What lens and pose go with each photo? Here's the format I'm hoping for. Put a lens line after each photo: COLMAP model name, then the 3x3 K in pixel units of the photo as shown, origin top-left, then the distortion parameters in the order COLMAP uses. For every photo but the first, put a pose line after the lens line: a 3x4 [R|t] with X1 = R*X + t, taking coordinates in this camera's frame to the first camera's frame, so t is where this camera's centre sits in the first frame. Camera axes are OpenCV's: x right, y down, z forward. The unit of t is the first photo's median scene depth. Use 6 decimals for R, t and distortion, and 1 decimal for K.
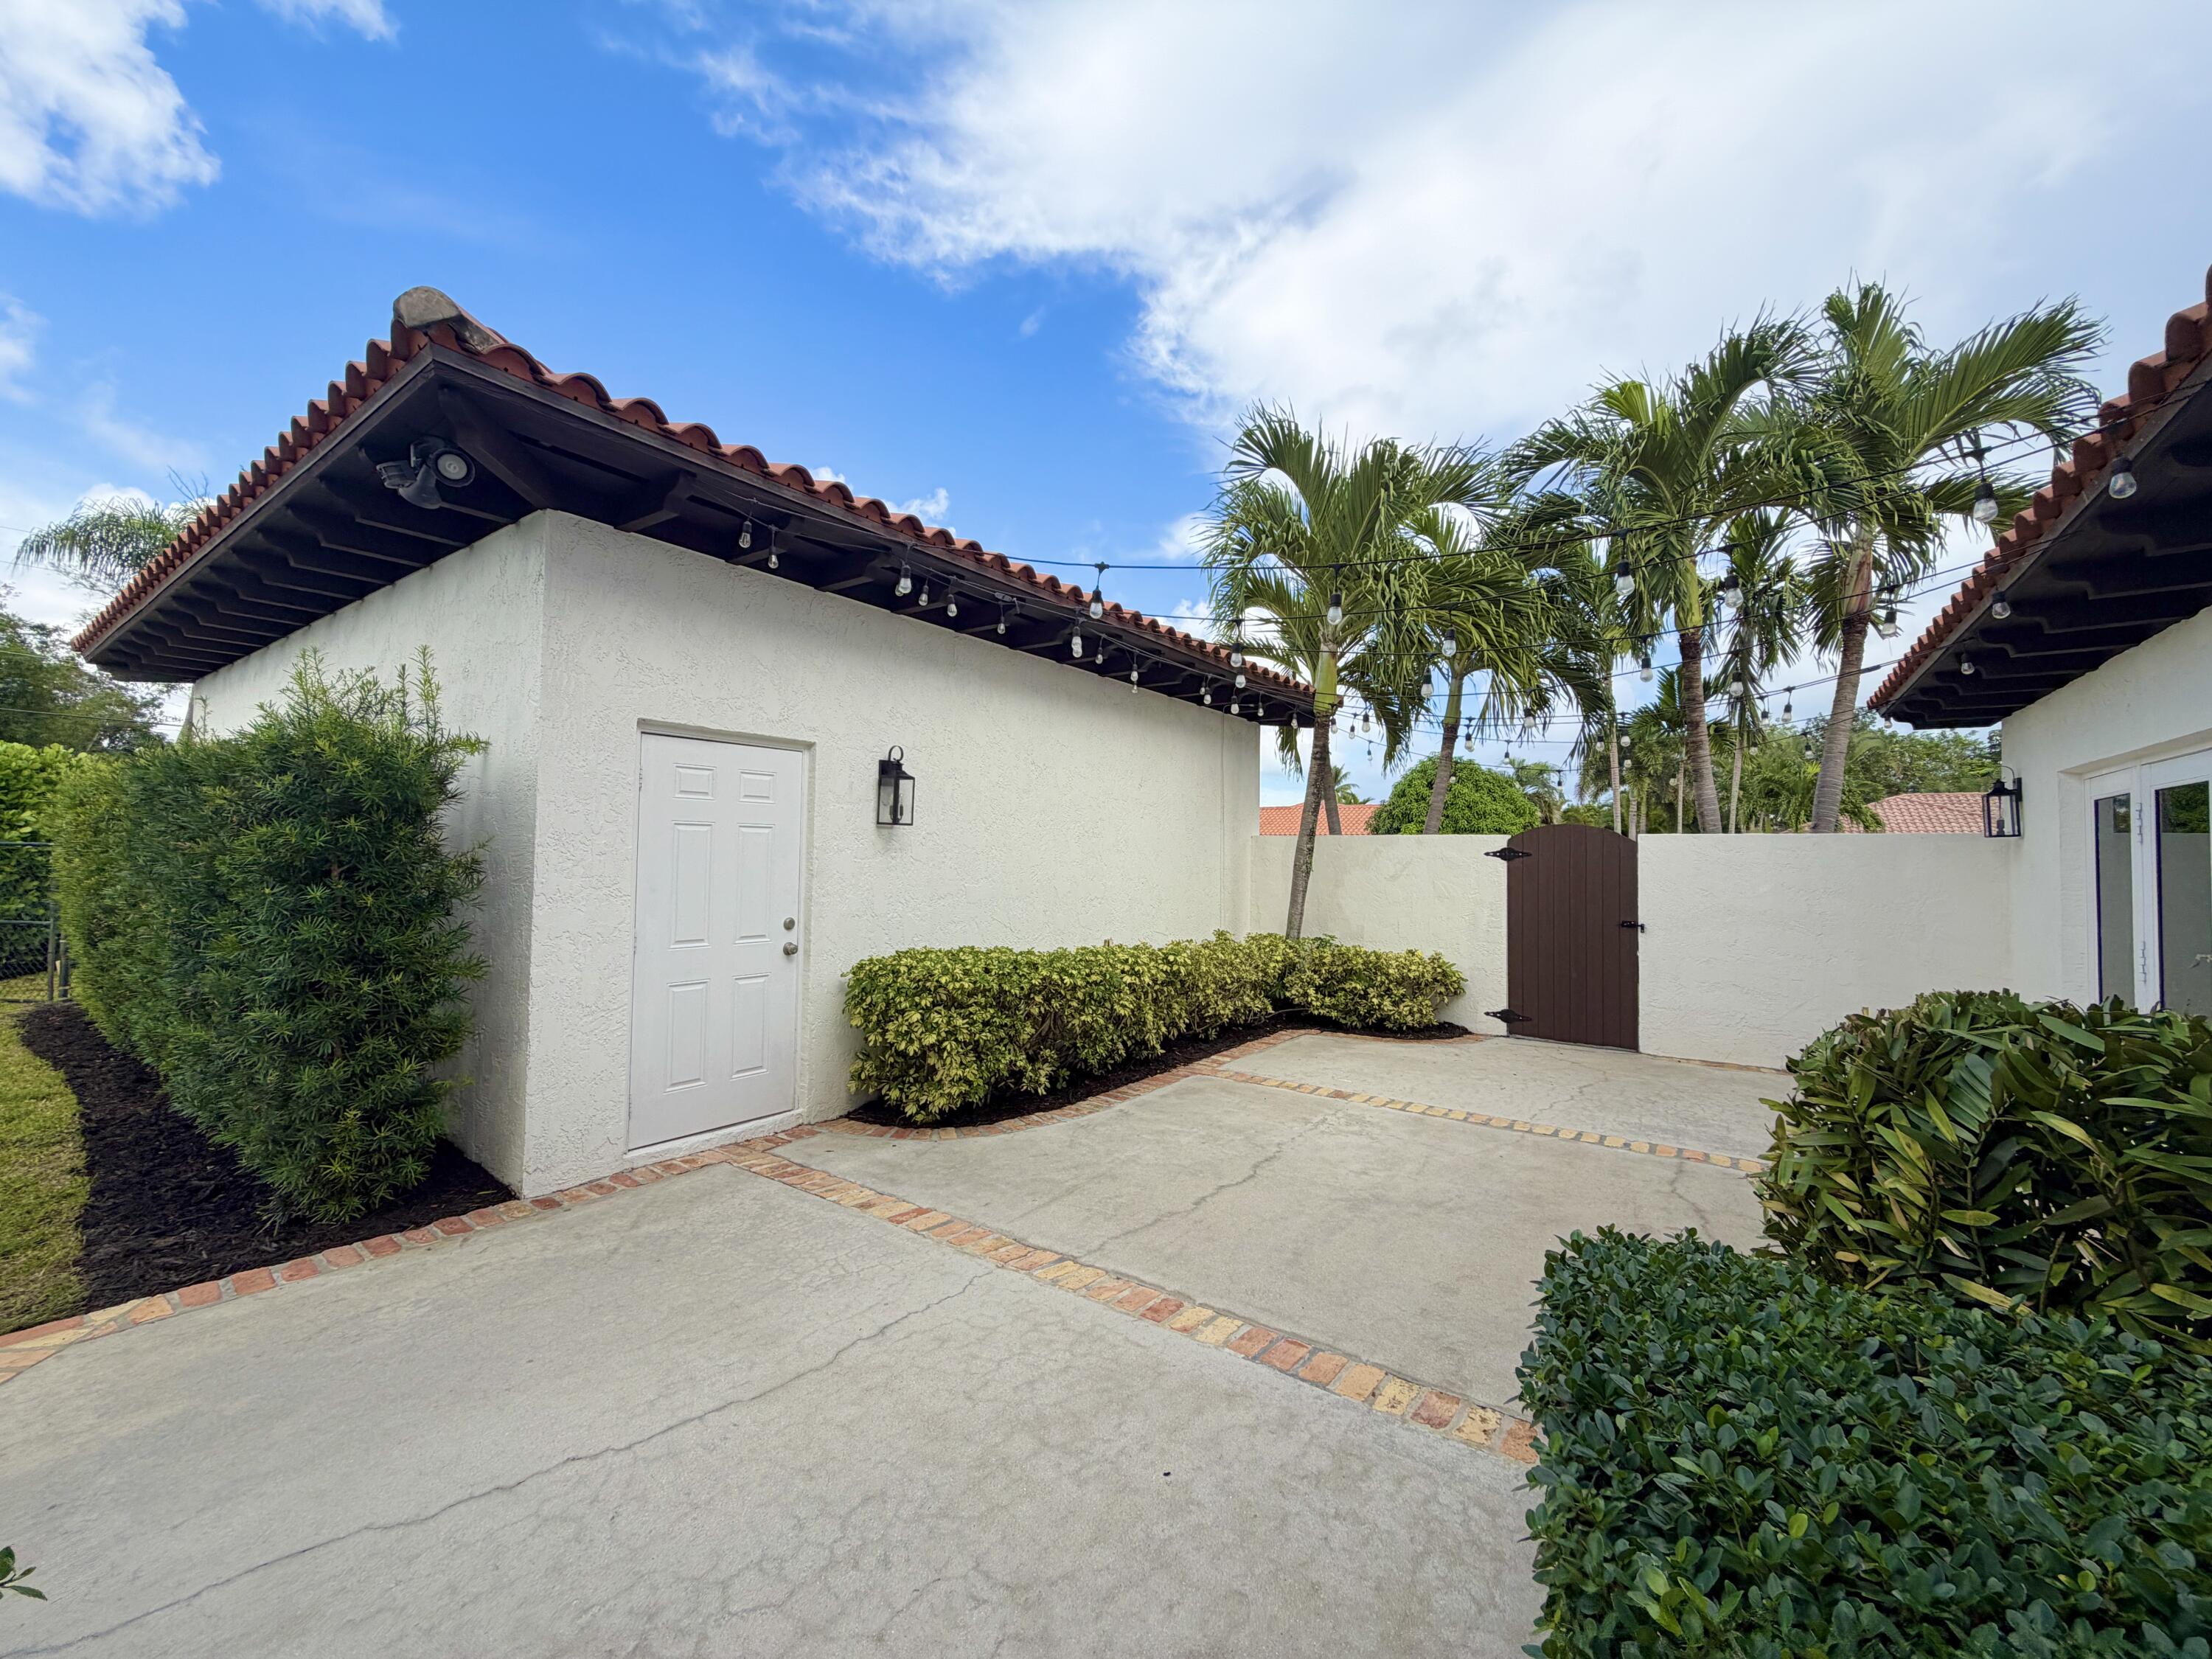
lens RADIAL K [[878.9, 0, 1102.5], [0, 878.9, 825.2], [0, 0, 1]] dist [-0.000619, 0.000299]
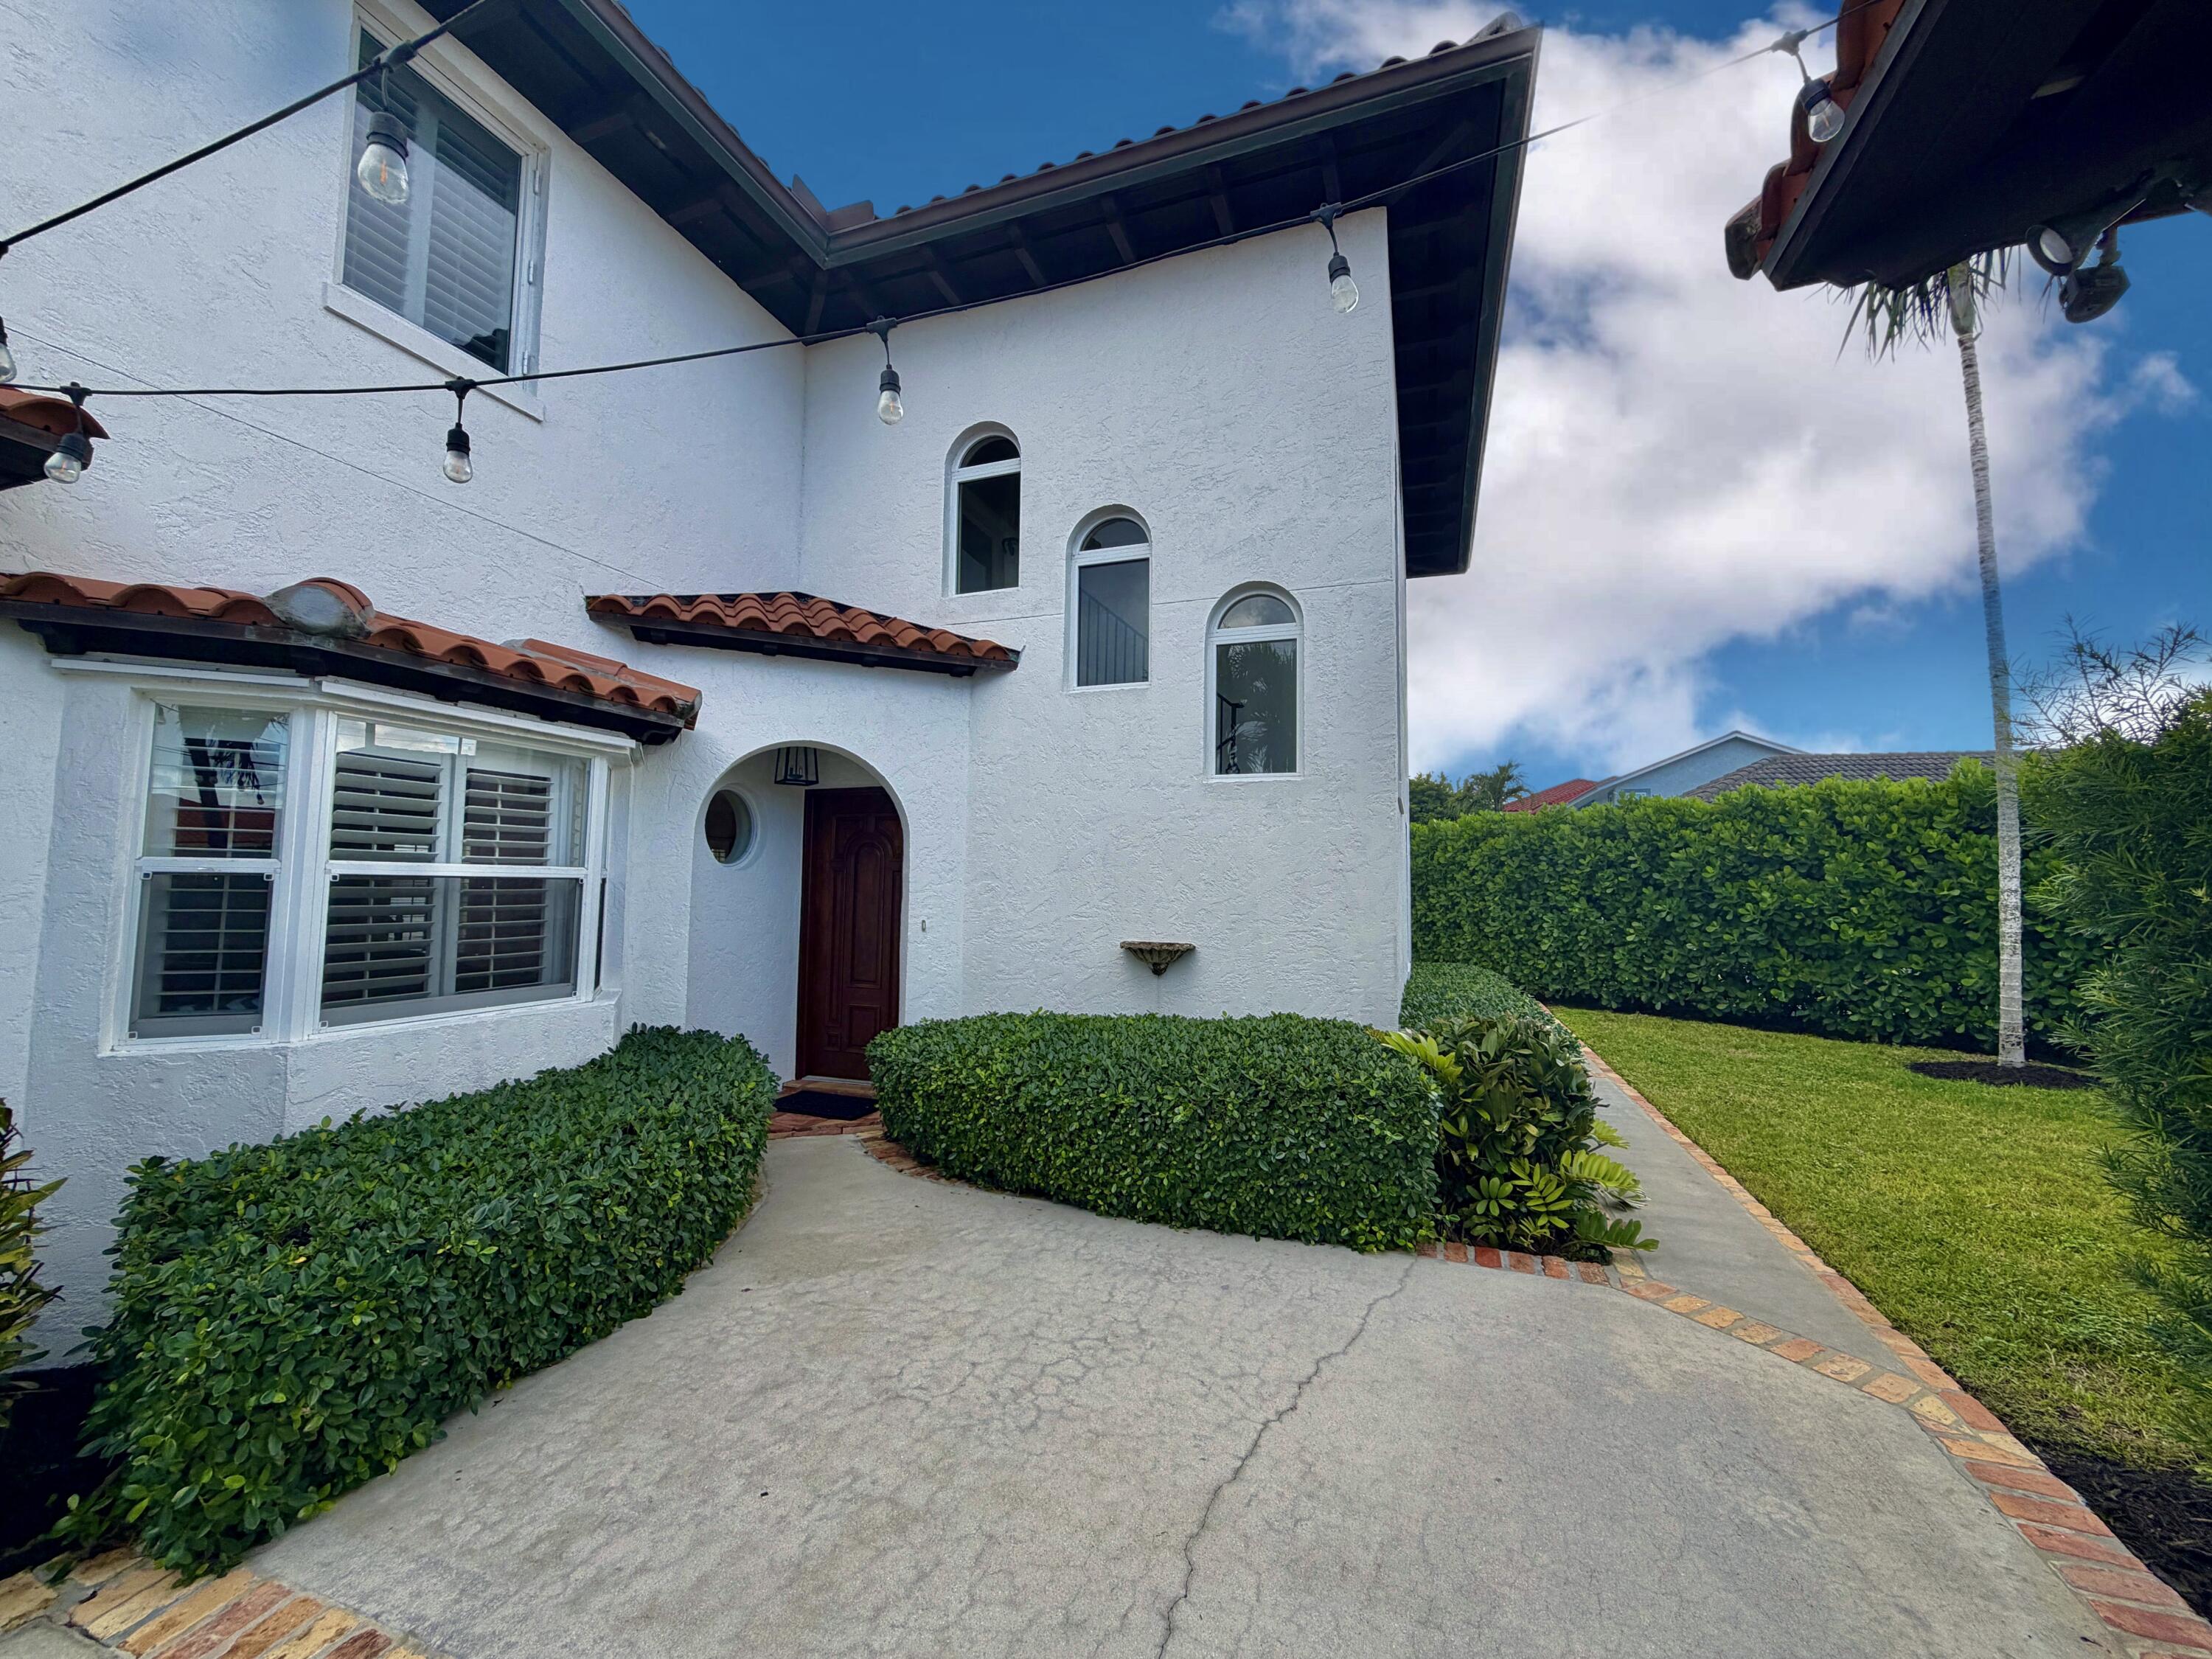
lens RADIAL K [[878.9, 0, 1100.2], [0, 878.9, 826.1], [0, 0, 1]] dist [-0.000619, 0.000299]
pose [[-0.963940, -0.043749, -0.262500, -0.000406], [-0.015066, 0.993784, -0.110302, 0.034844], [0.265694, -0.102370, -0.958607, 1.100693]]
